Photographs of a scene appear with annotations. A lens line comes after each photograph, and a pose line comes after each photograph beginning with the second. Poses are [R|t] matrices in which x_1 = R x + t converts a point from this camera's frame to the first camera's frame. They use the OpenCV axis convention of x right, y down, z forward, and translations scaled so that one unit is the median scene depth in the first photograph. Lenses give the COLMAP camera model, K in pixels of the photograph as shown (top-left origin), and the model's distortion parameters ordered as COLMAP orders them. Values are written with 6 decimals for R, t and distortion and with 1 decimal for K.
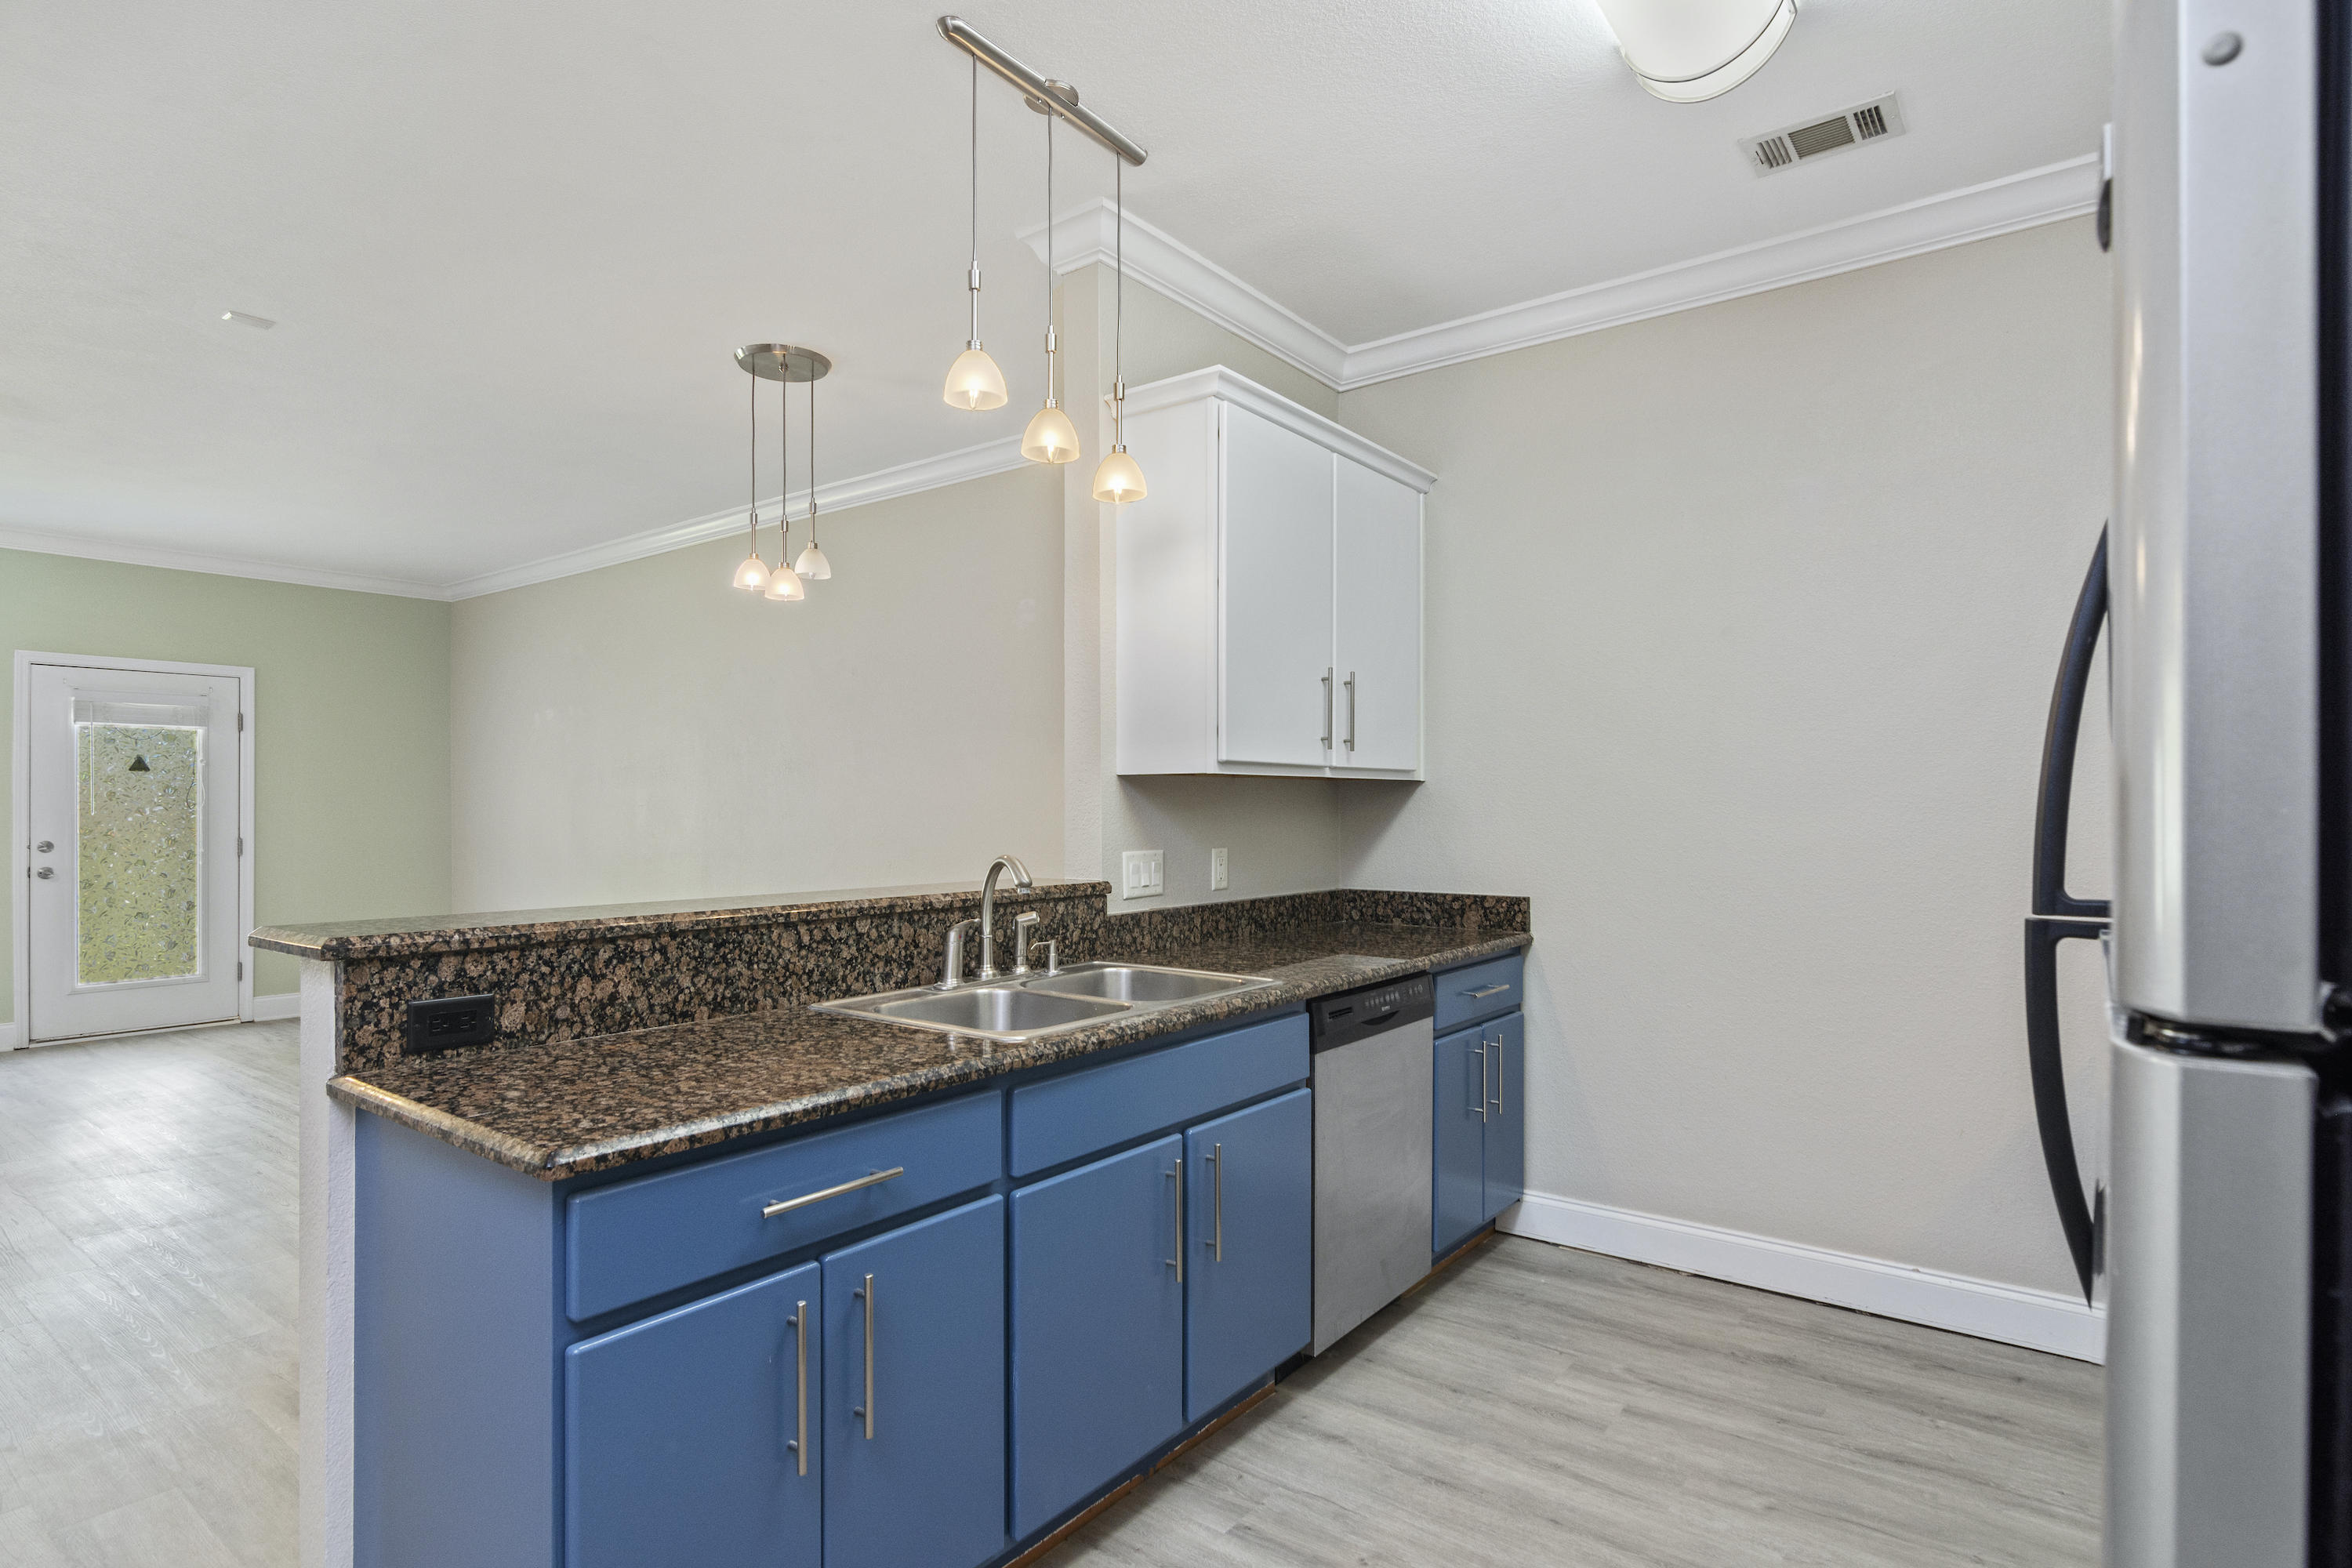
lens RADIAL K [[1184.5, 0, 1204.0], [0, 1184.5, 797.3], [0, 0, 1]] dist [-0.004365, -0.003373]
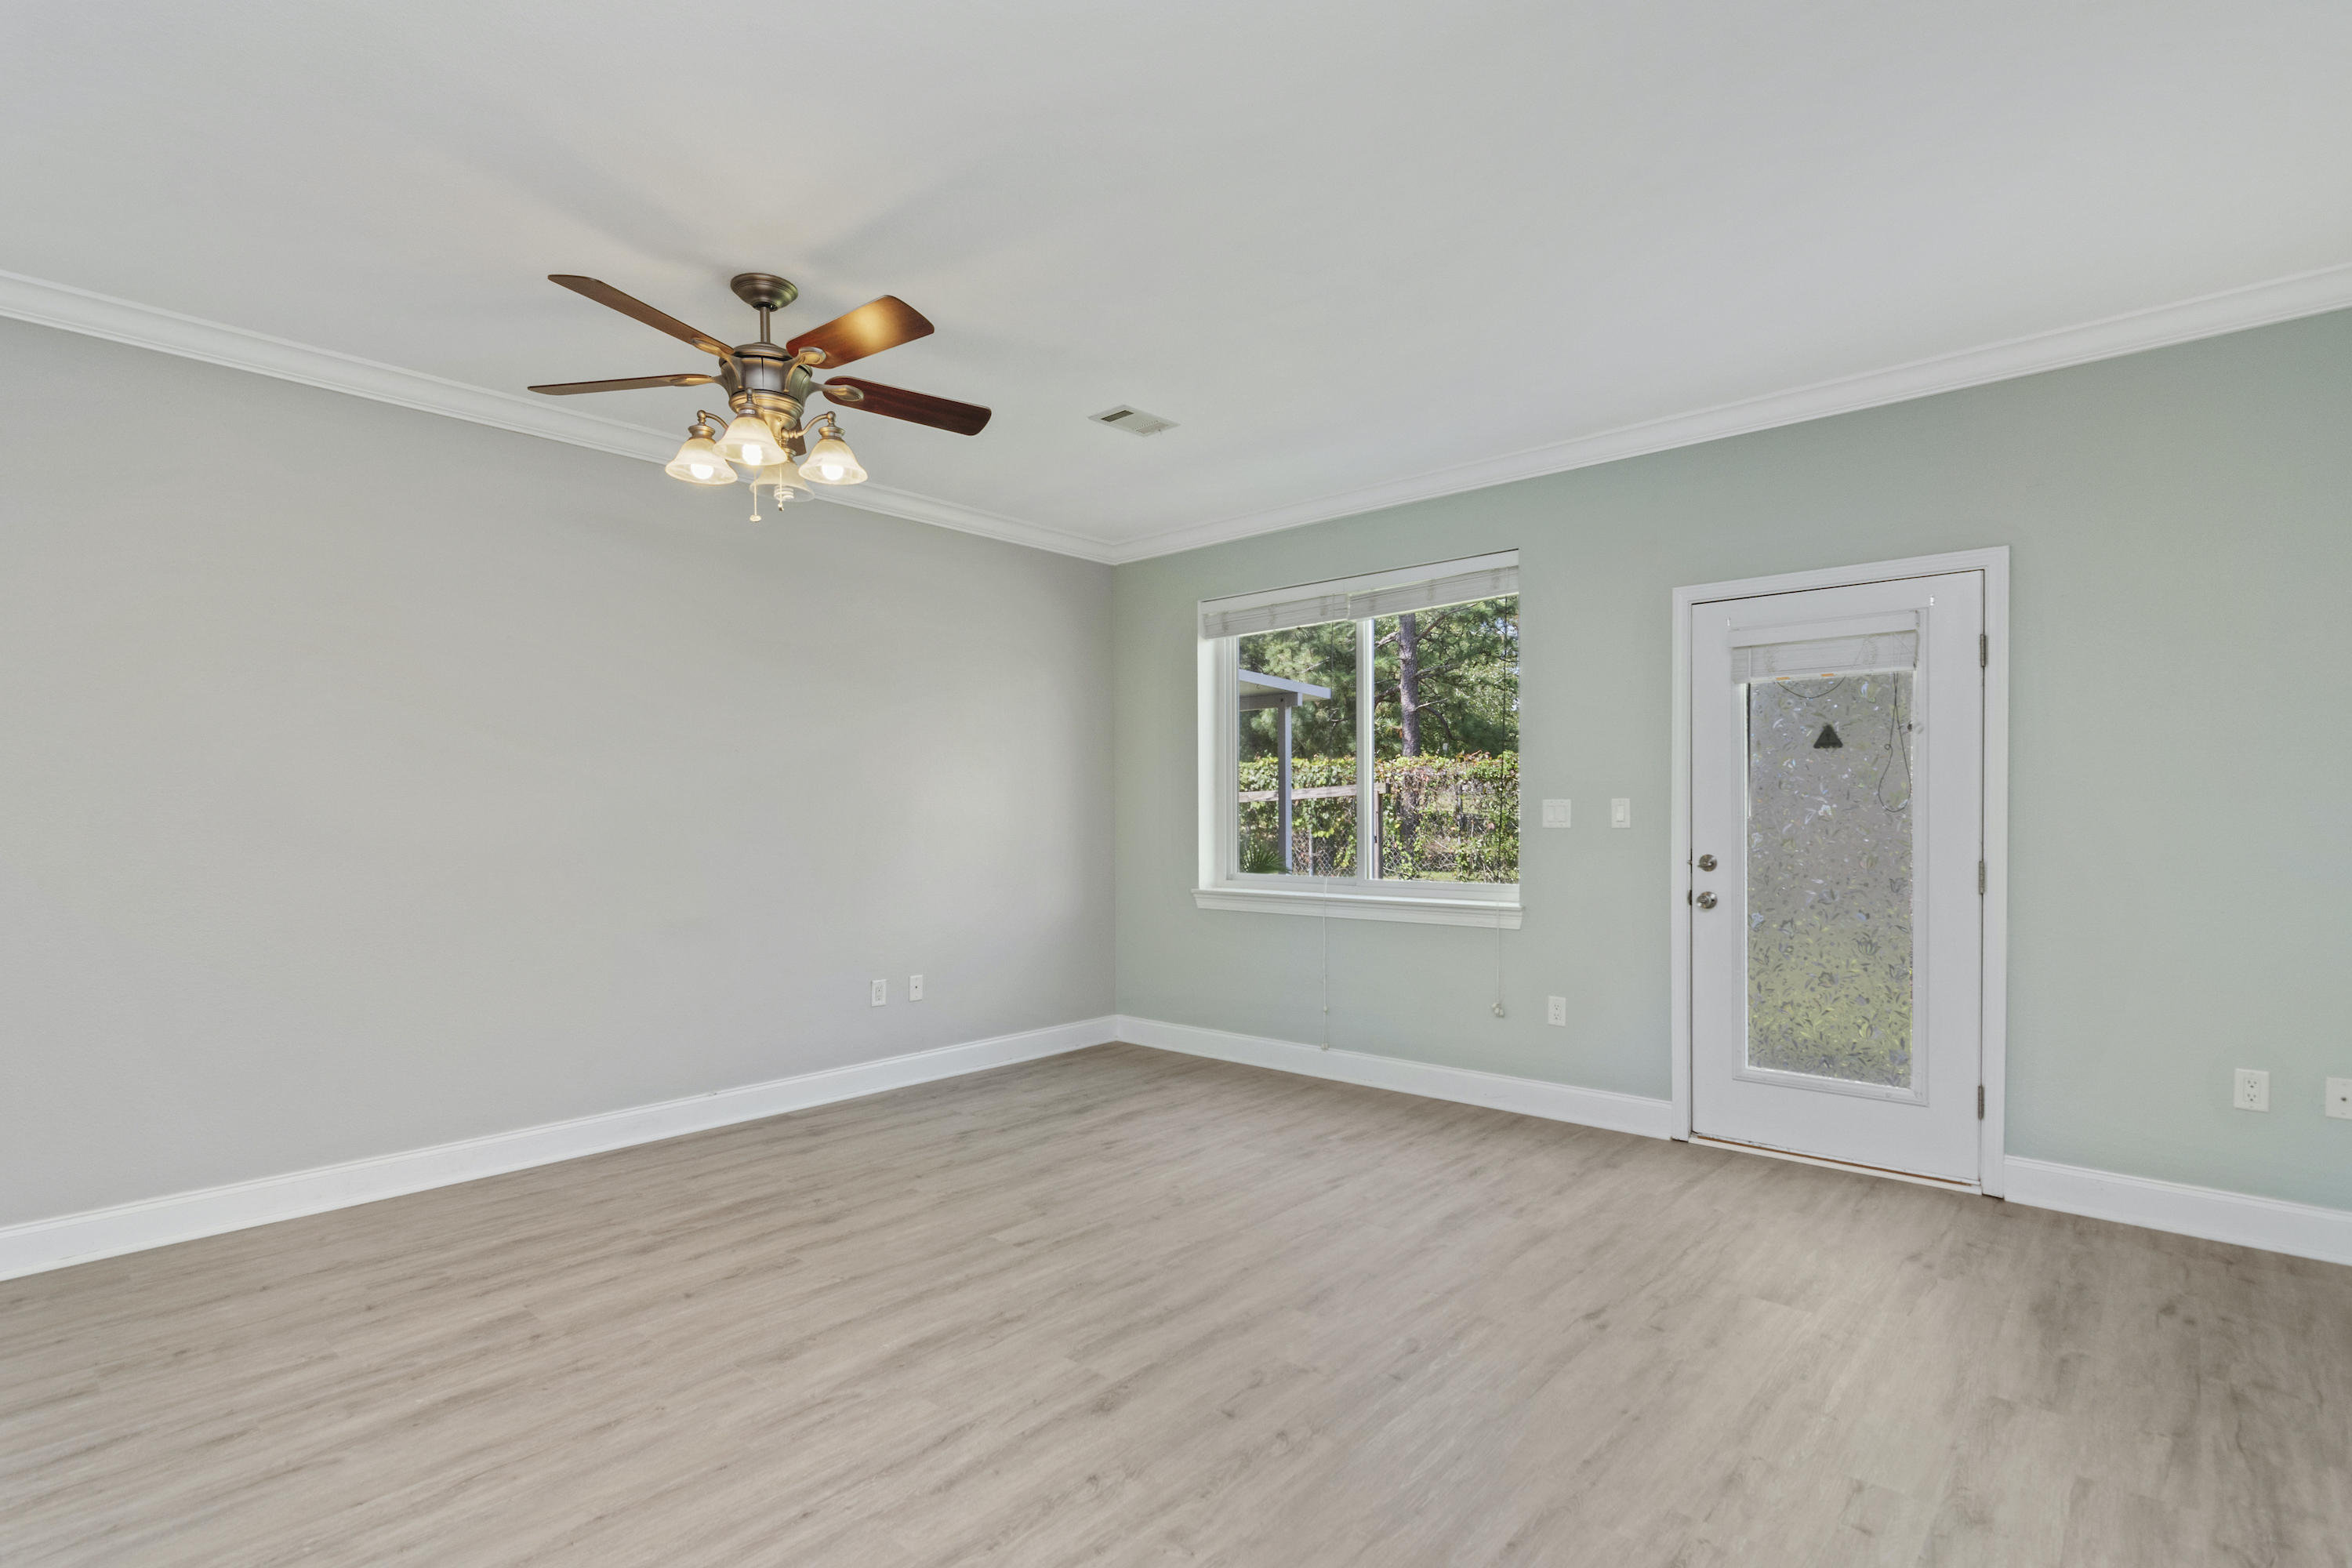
lens RADIAL K [[1146.1, 0, 1156.8], [0, 1146.1, 830.1], [0, 0, 1]] dist [-0.003297, 0.002716]
pose [[-0.107198, 0.020107, -0.994034, -0.648151], [0.011204, 0.999756, 0.019015, 0.014639], [0.994175, -0.009099, -0.107397, 1.777157]]
